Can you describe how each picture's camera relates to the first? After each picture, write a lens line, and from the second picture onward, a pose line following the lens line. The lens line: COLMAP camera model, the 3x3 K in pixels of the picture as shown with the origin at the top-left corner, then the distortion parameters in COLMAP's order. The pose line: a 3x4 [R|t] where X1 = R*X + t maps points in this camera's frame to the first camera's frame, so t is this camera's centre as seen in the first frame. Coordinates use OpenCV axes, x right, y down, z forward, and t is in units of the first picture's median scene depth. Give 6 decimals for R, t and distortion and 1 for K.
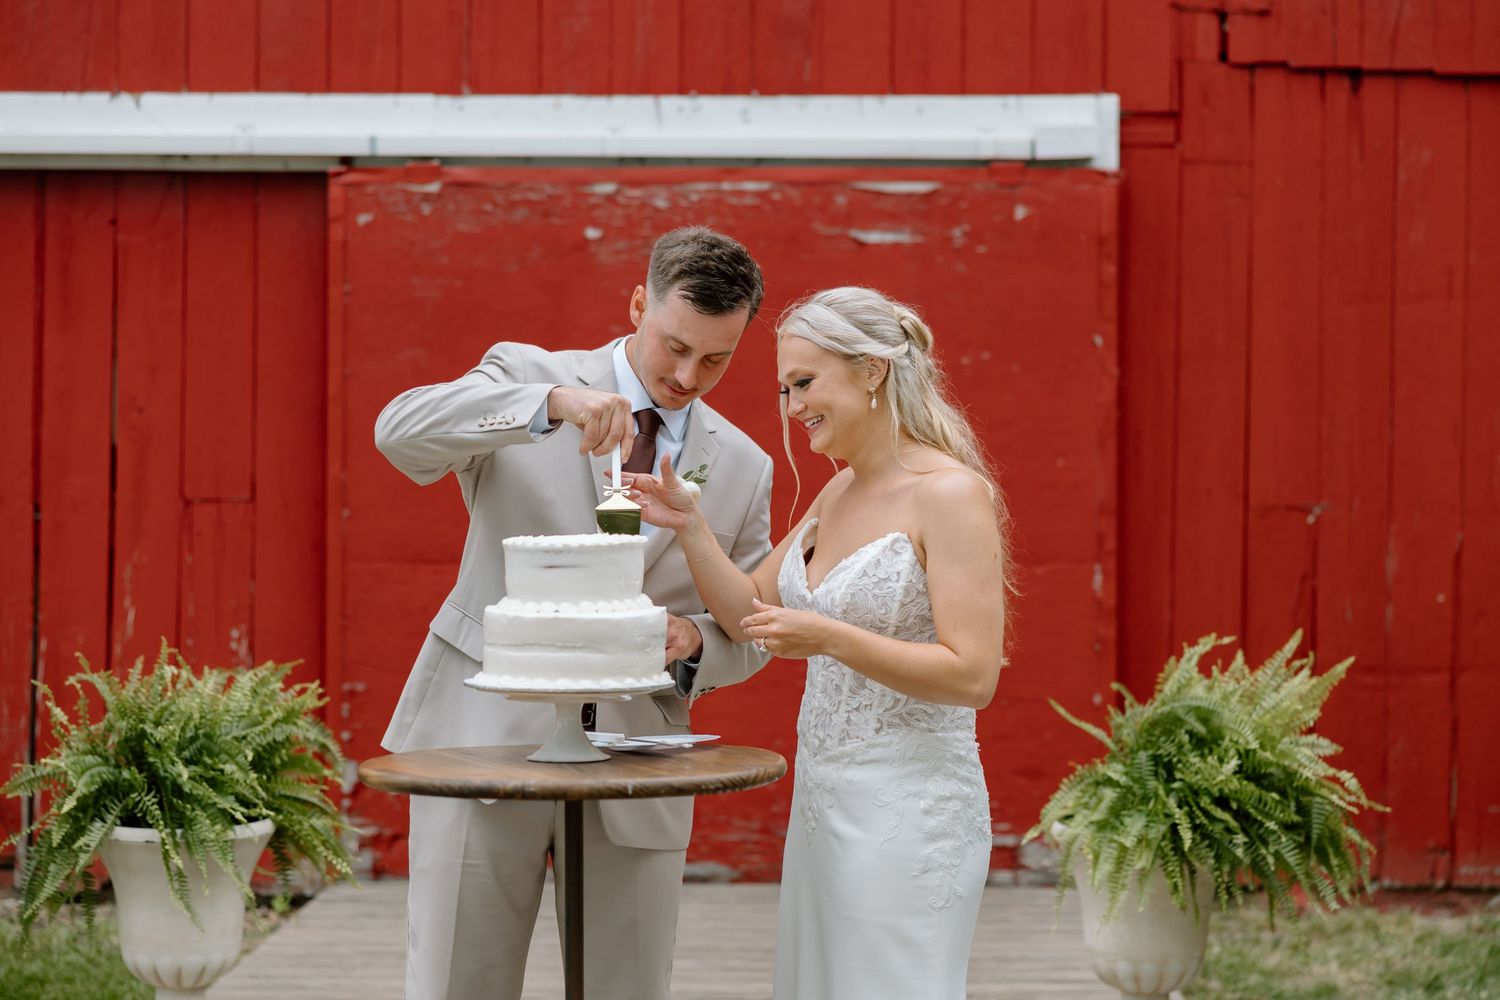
lens RADIAL K [[2750.4, 0, 768.6], [0, 2750.4, 469.6], [0, 0, 1]] dist [0.013537, -0.025926]
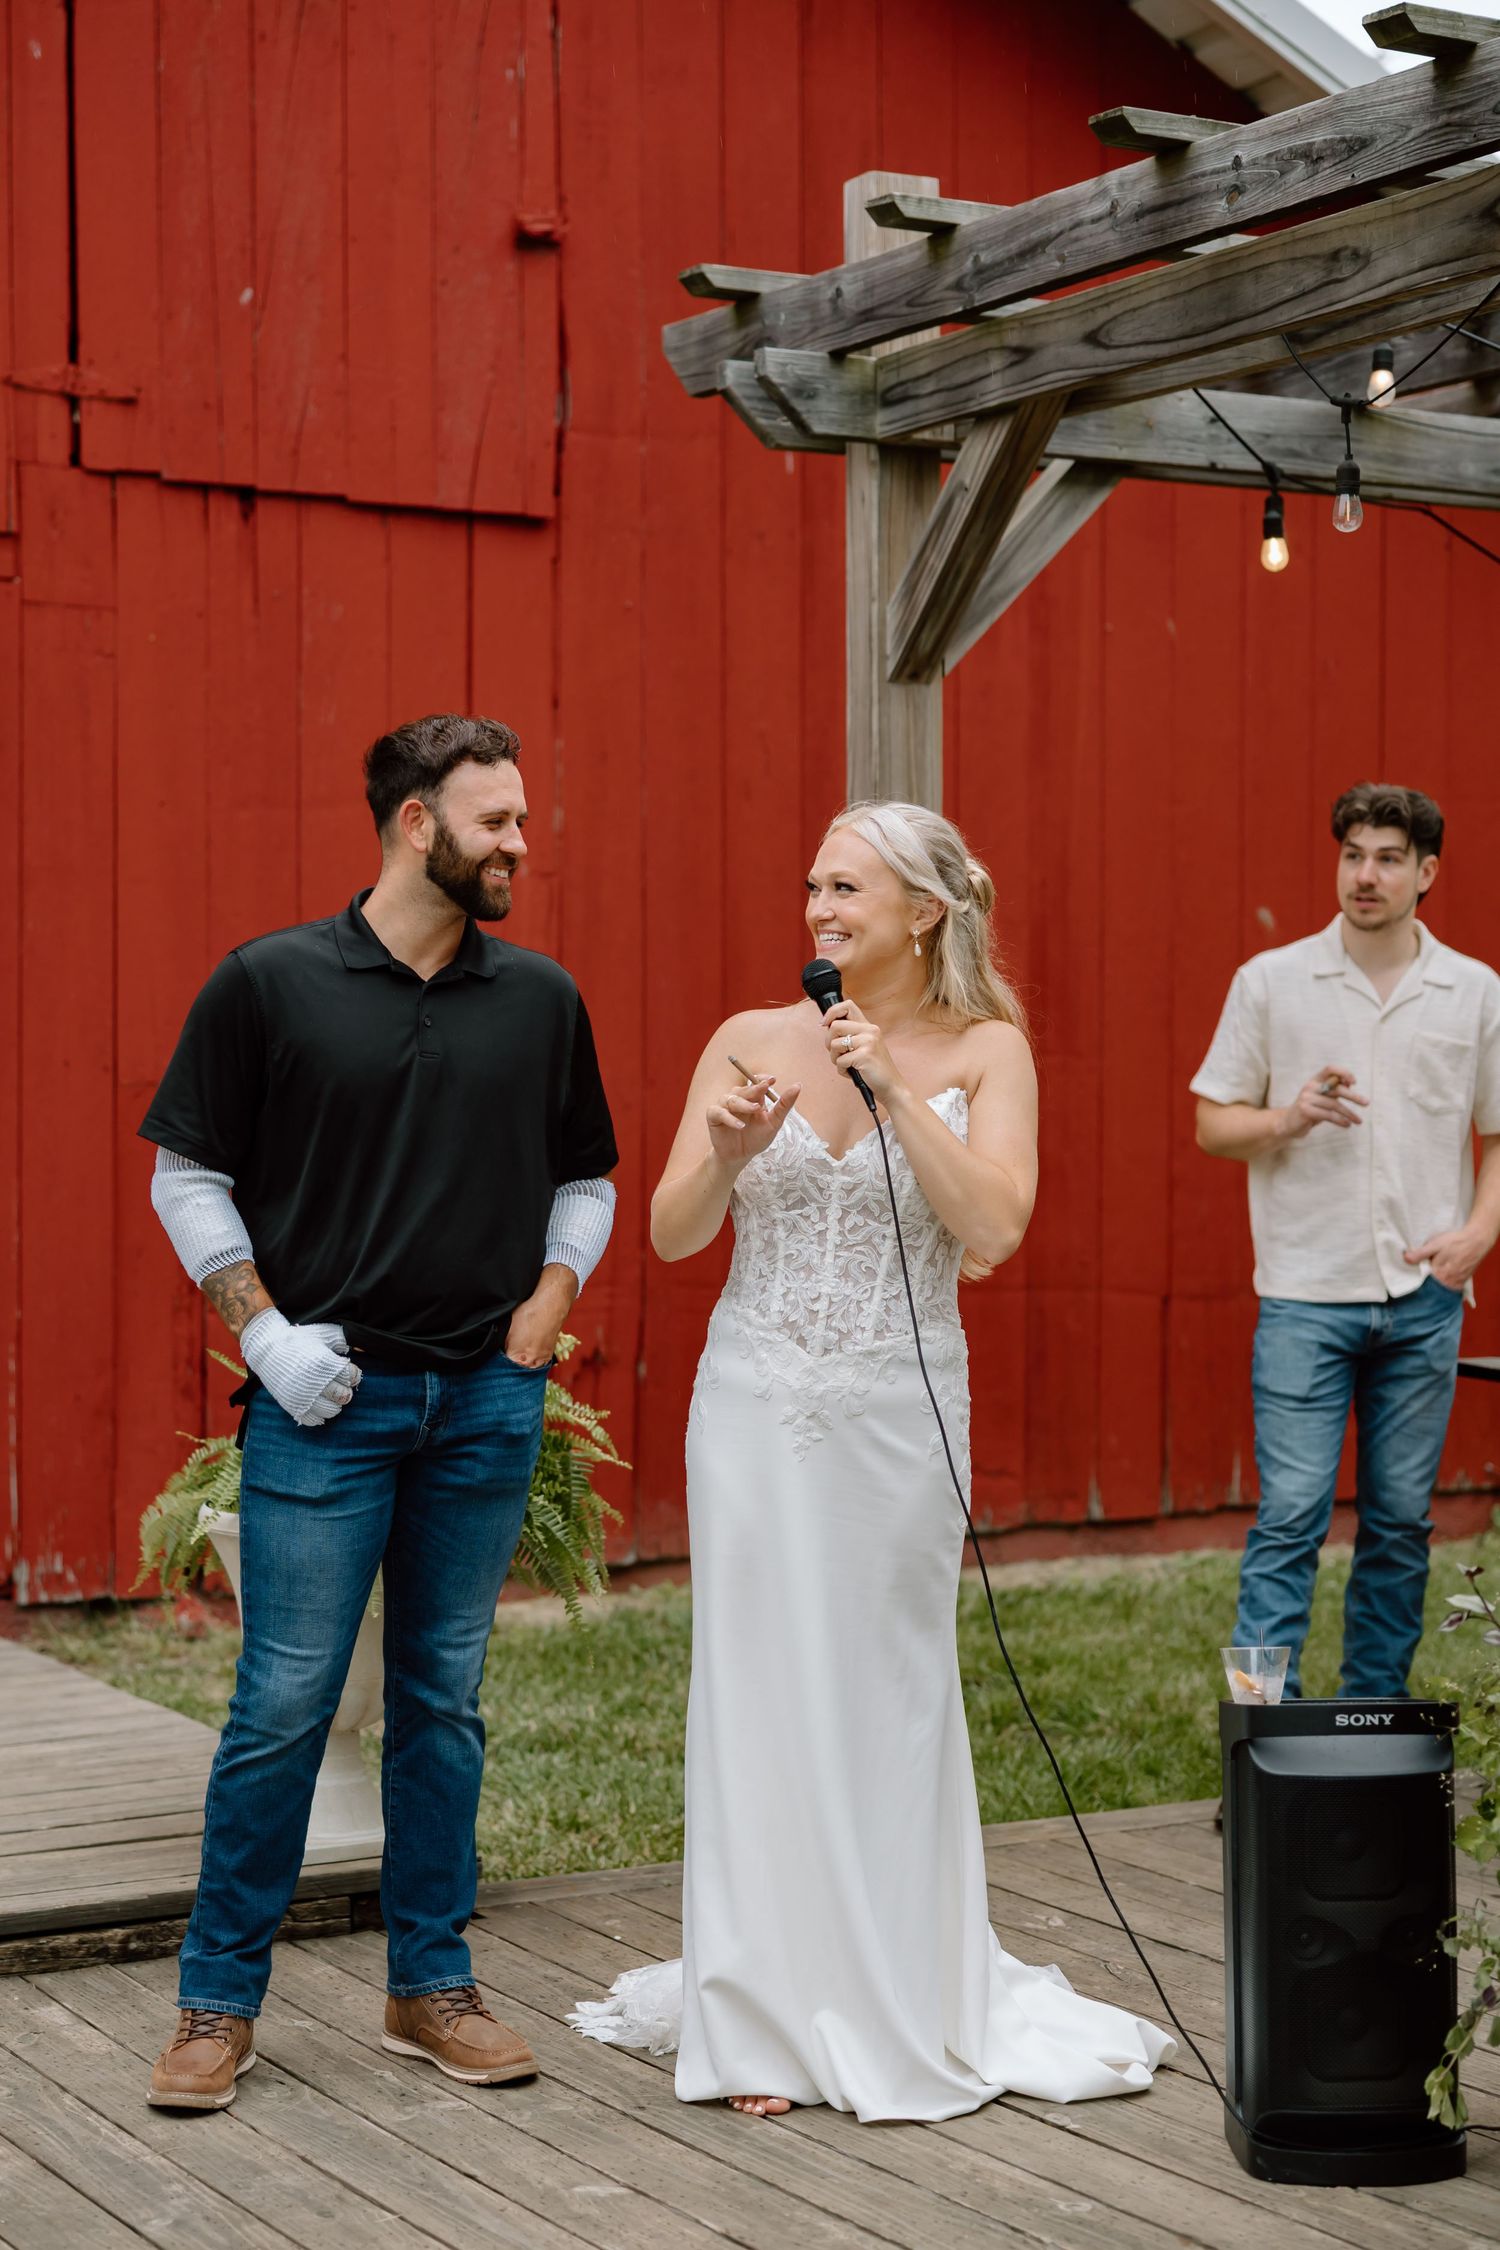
lens RADIAL K [[3843.9, 0, 657.1], [0, 3843.9, 1192.5], [0, 0, 1]] dist [0.021007, -0.068990]
pose [[0.876439, -0.025529, 0.480835, -0.194360], [0.007705, 0.999209, 0.039007, 0.003956], [-0.481451, -0.030482, 0.875943, 0.038421]]
